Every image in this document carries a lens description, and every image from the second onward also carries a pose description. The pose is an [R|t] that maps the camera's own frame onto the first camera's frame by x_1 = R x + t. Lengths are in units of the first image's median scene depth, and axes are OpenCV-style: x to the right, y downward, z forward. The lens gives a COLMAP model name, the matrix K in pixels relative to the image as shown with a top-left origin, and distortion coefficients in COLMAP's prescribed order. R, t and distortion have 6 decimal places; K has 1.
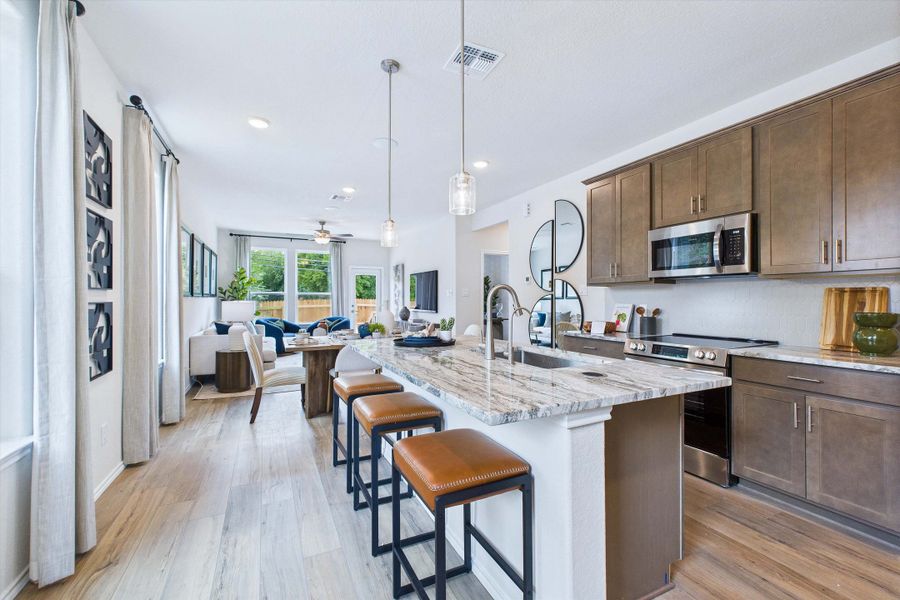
lens RADIAL K [[380.0, 0, 449.8], [0, 380.0, 303.3], [0, 0, 1]] dist [-0.001490, -0.000210]
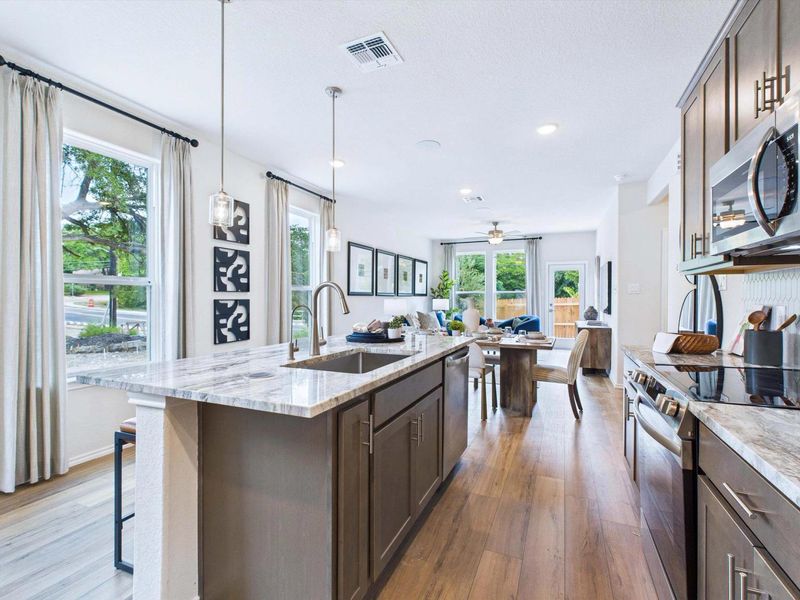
lens RADIAL K [[379.1, 0, 398.0], [0, 379.1, 299.7], [0, 0, 1]] dist [-0.001701, -0.000650]
pose [[0.648590, 0.001890, -0.761136, 0.245319], [-0.007149, 0.999968, -0.003609, 0.000041], [0.761105, 0.007782, 0.648582, 0.120049]]
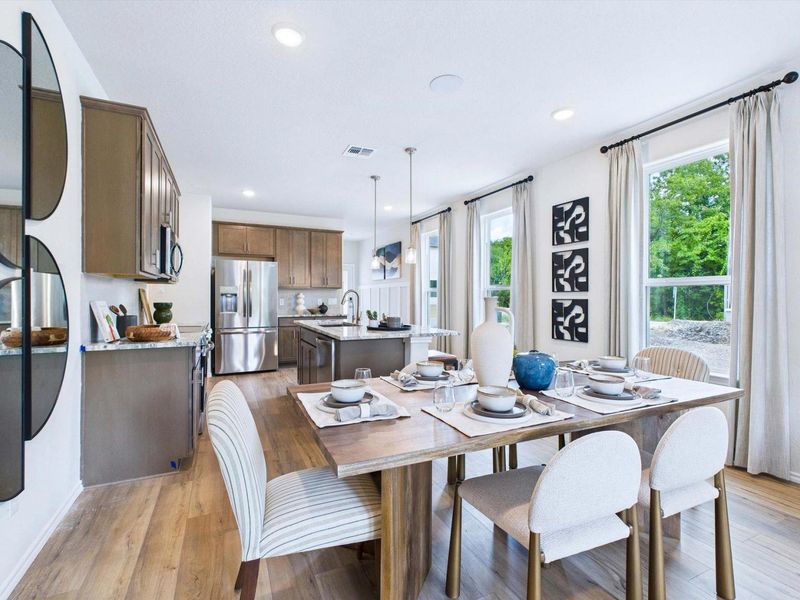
lens RADIAL K [[379.1, 0, 405.0], [0, 379.1, 297.9], [0, 0, 1]] dist [-0.001701, -0.000650]
pose [[-0.999990, -0.003081, 0.003144, -0.041821], [-0.003054, 0.999960, 0.008382, -0.005701], [-0.003170, 0.008373, -0.999960, 0.764270]]
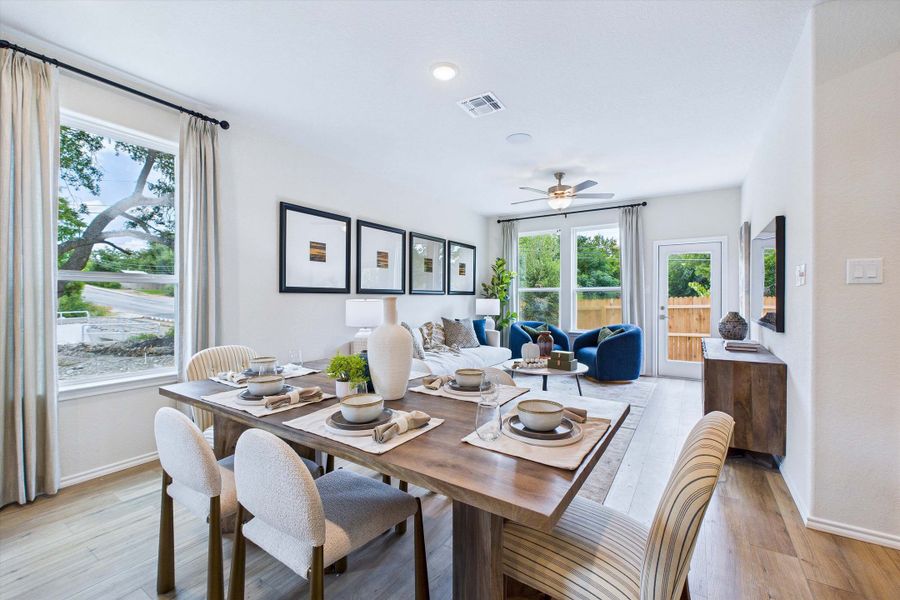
lens RADIAL K [[380.0, 0, 449.1], [0, 380.0, 299.6], [0, 0, 1]] dist [-0.001490, -0.000210]
pose [[0.515680, 0.002130, -0.856779, 0.097166], [-0.007748, 0.999968, -0.002178, -0.003209], [0.856746, 0.007762, 0.515679, 0.464671]]
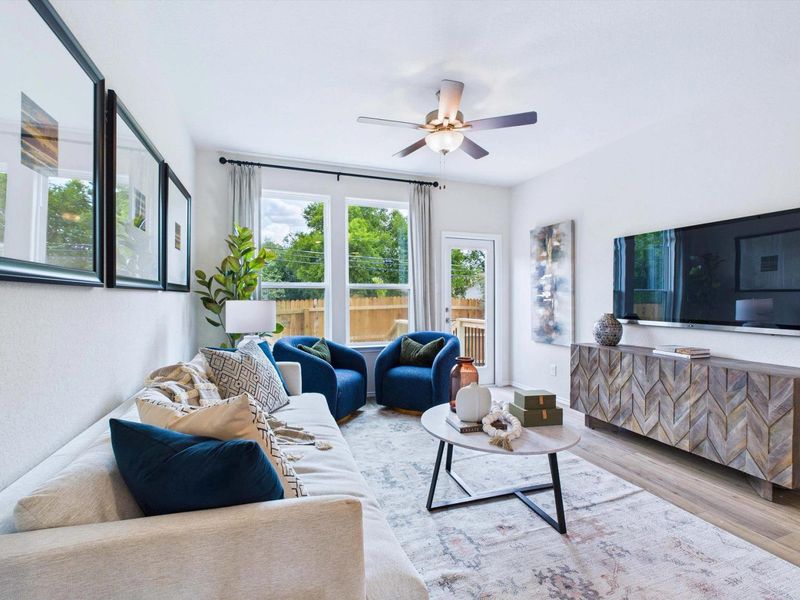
lens RADIAL K [[379.1, 0, 399.8], [0, 379.1, 302.2], [0, 0, 1]] dist [-0.001701, -0.000650]
pose [[0.994295, 0.000630, -0.106662, -0.304861], [-0.000441, 0.999998, 0.001792, -0.005444], [0.106663, -0.001735, 0.994294, 0.551871]]
